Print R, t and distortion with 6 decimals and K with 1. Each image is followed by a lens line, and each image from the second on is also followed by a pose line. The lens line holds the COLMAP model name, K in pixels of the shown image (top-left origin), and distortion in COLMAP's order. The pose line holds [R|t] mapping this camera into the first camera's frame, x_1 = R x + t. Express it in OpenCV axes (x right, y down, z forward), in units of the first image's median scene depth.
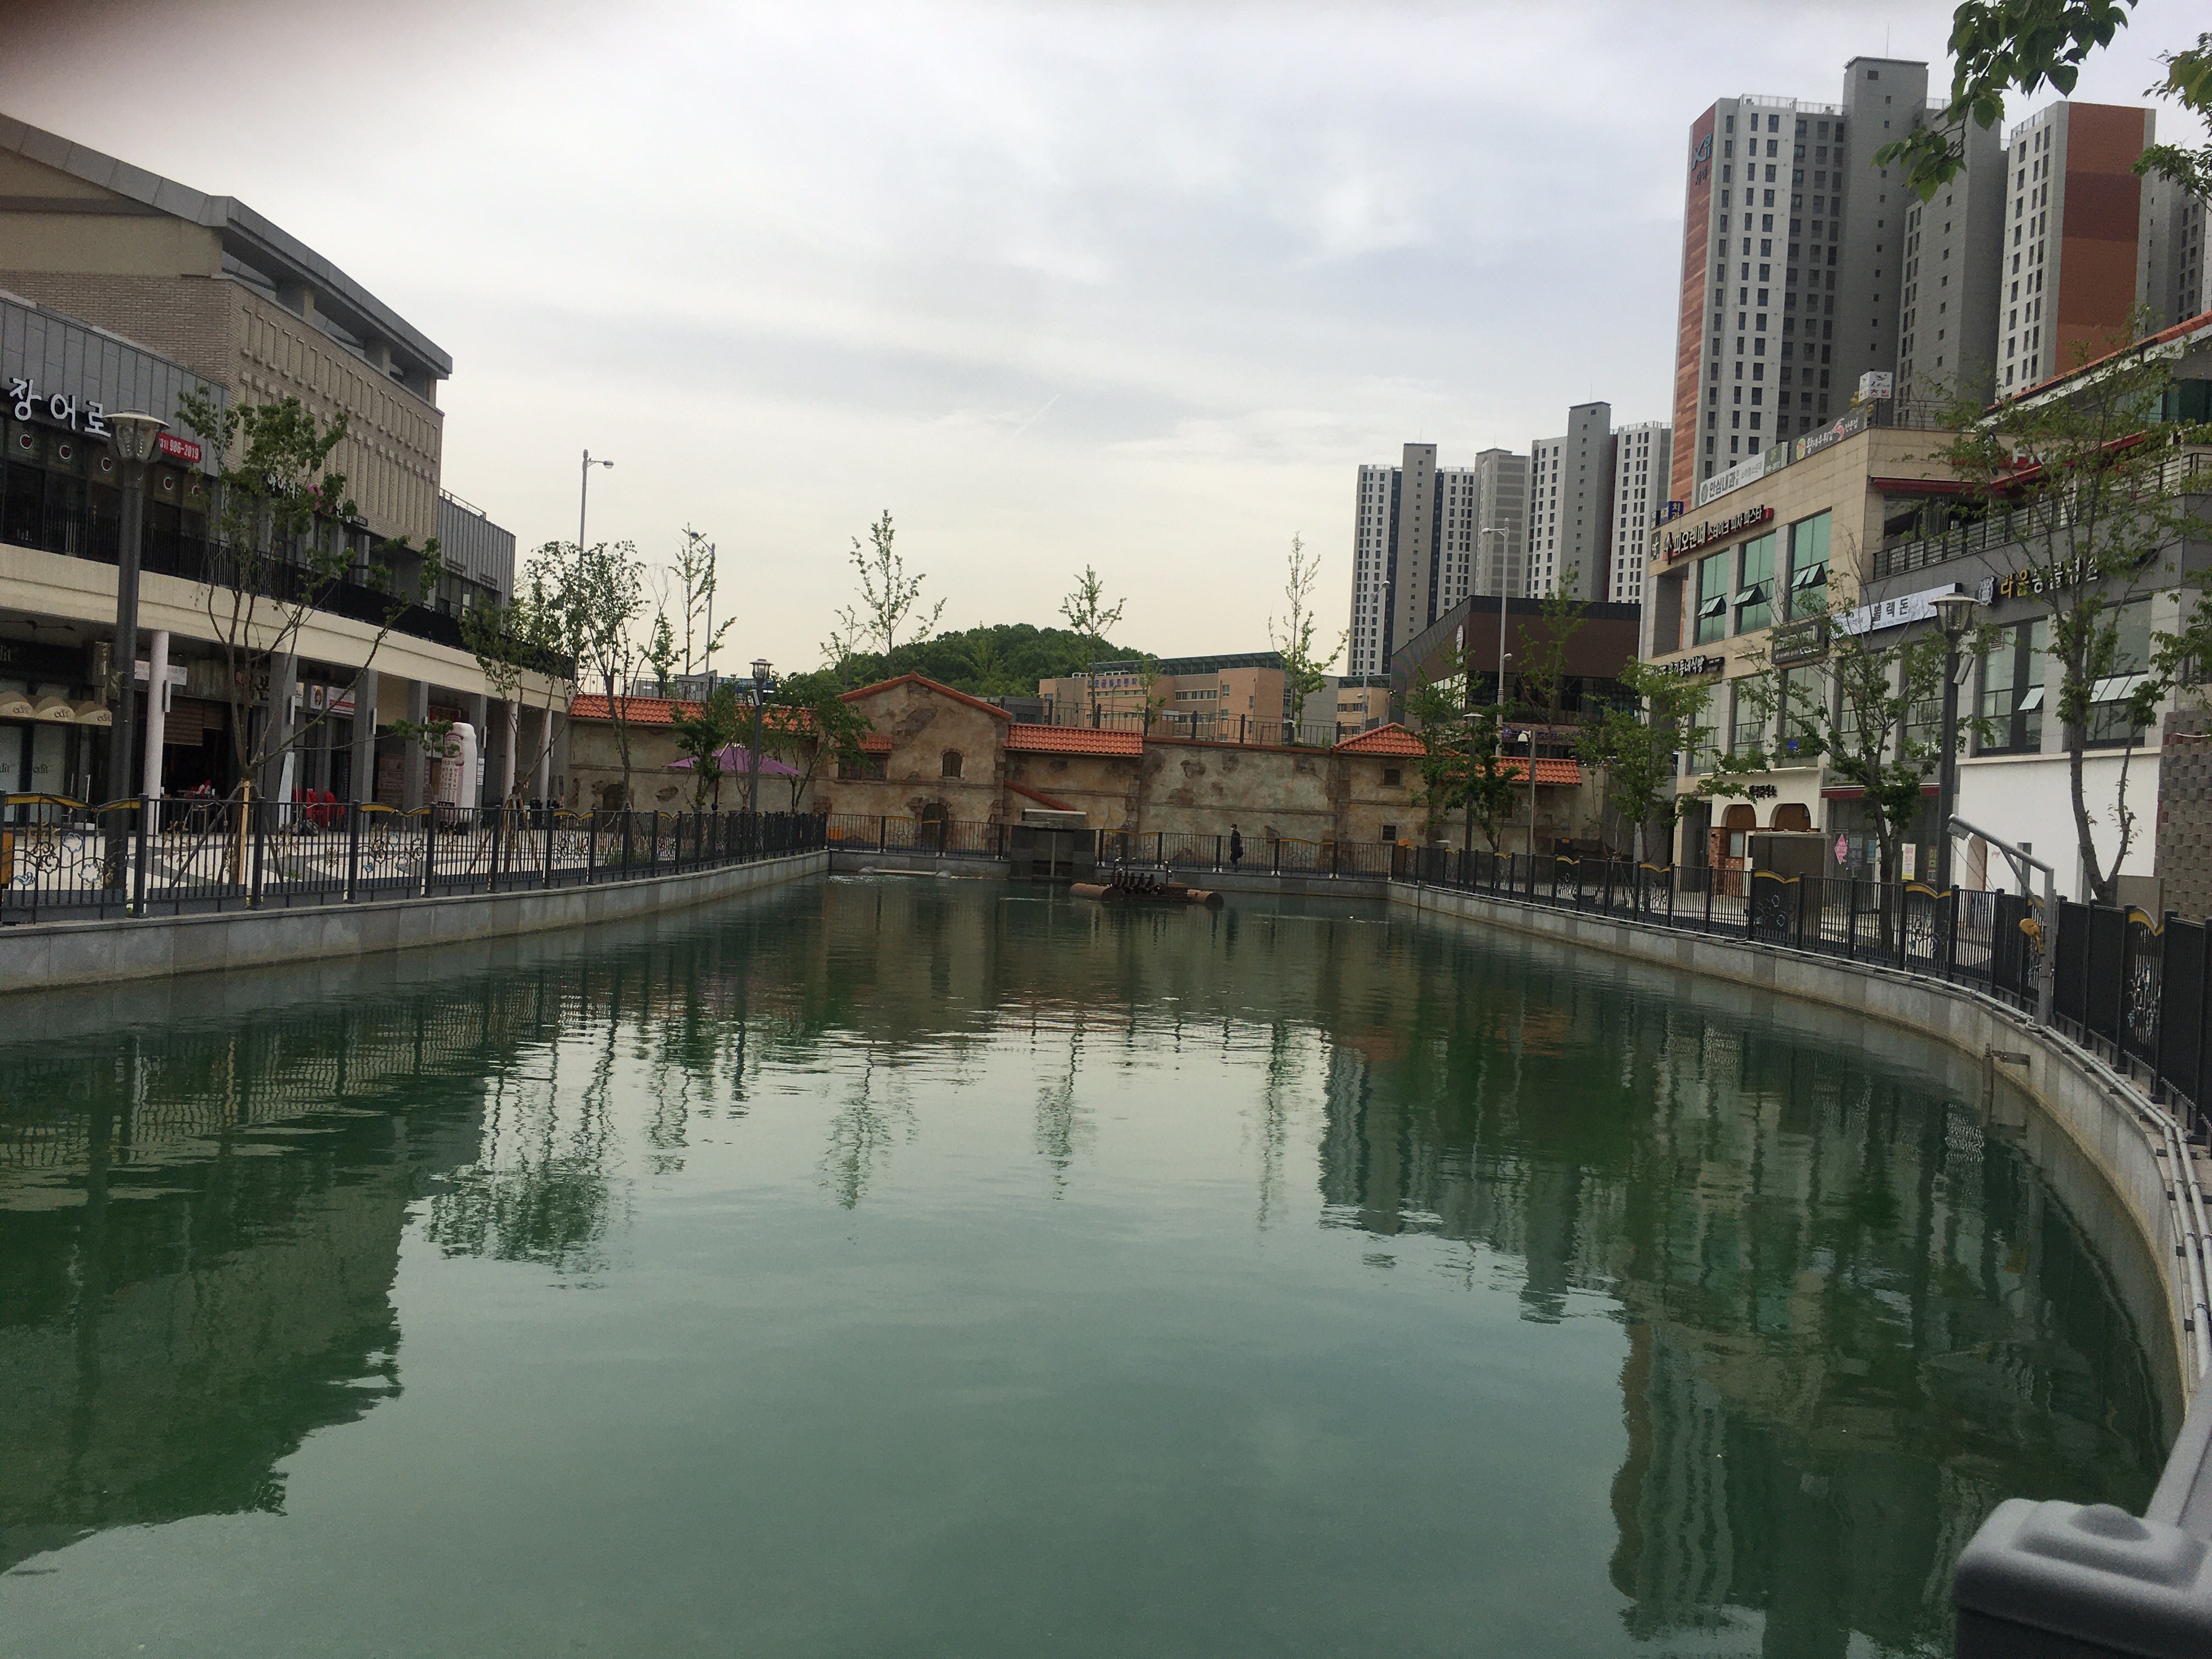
lens RADIAL K [[1879.2, 0, 1106.3], [0, 1879.2, 828.3], [0, 0, 1]] dist [0.017819, 0.003699]
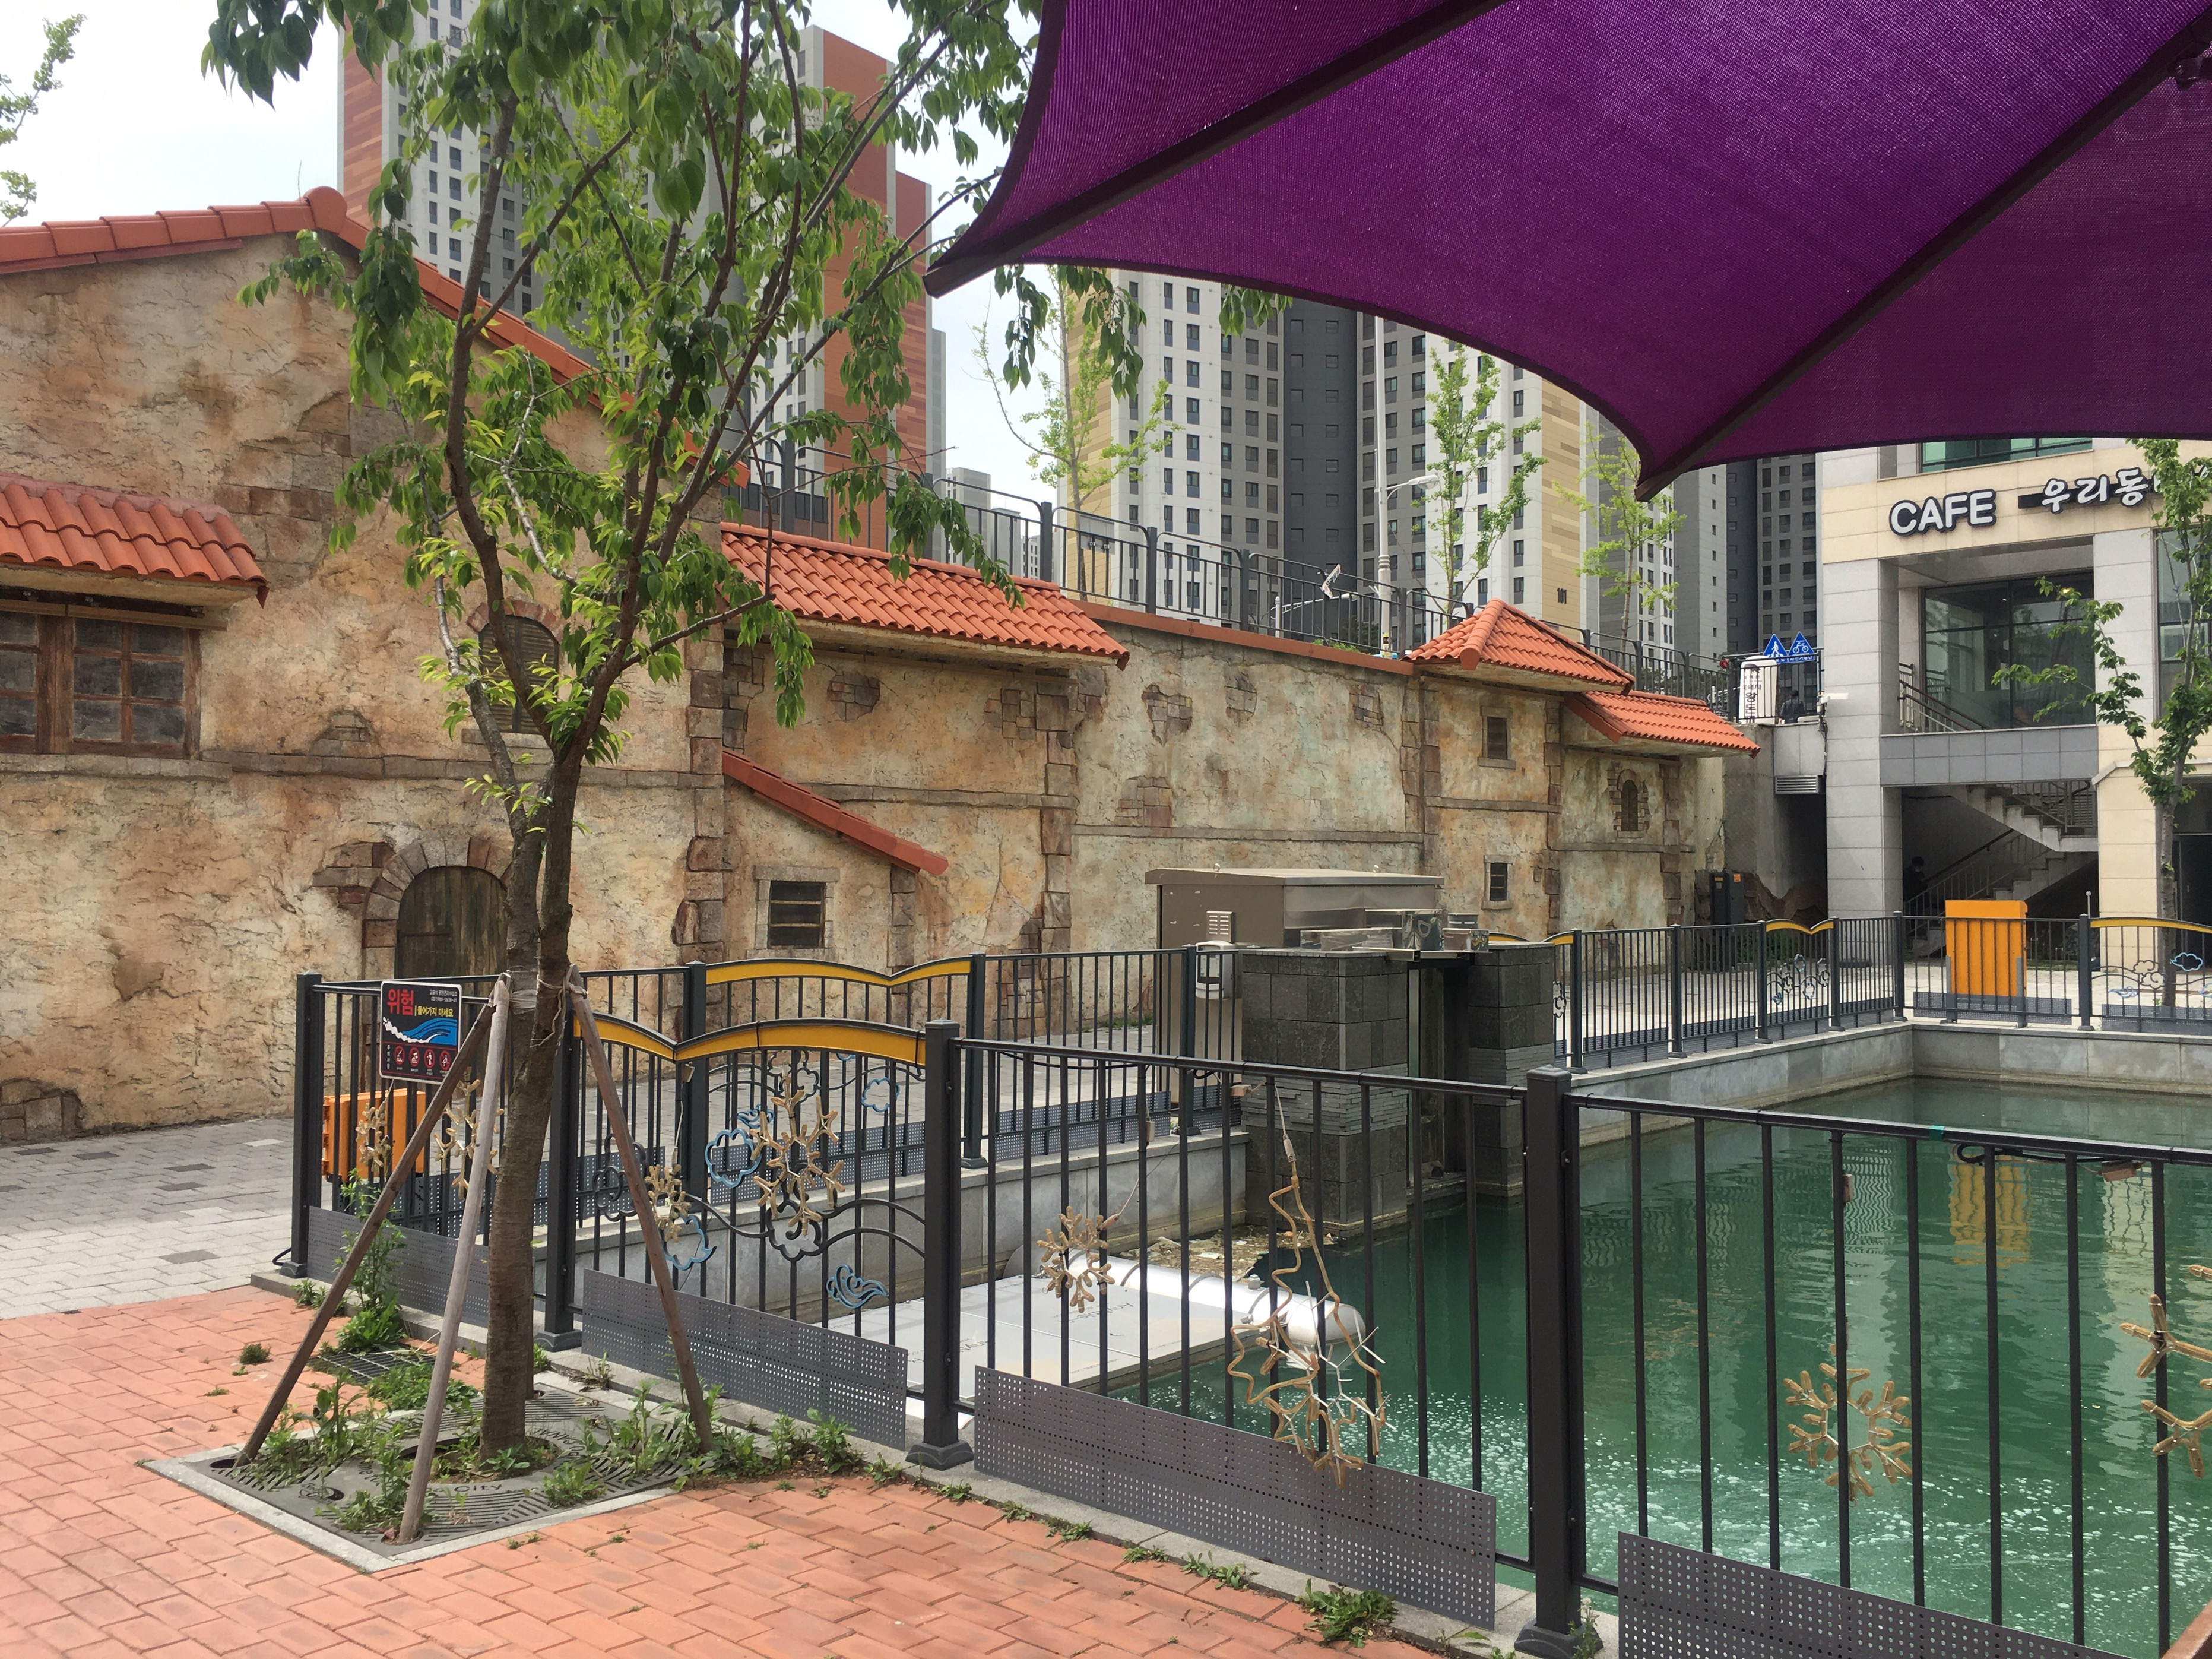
lens RADIAL K [[1879.2, 0, 1107.8], [0, 1879.2, 825.5], [0, 0, 1]] dist [0.017819, 0.003699]
pose [[0.679280, -0.036050, 0.732993, -0.188704], [0.044750, 0.998969, 0.007661, -0.015722], [-0.732514, 0.027598, 0.680193, 0.796375]]
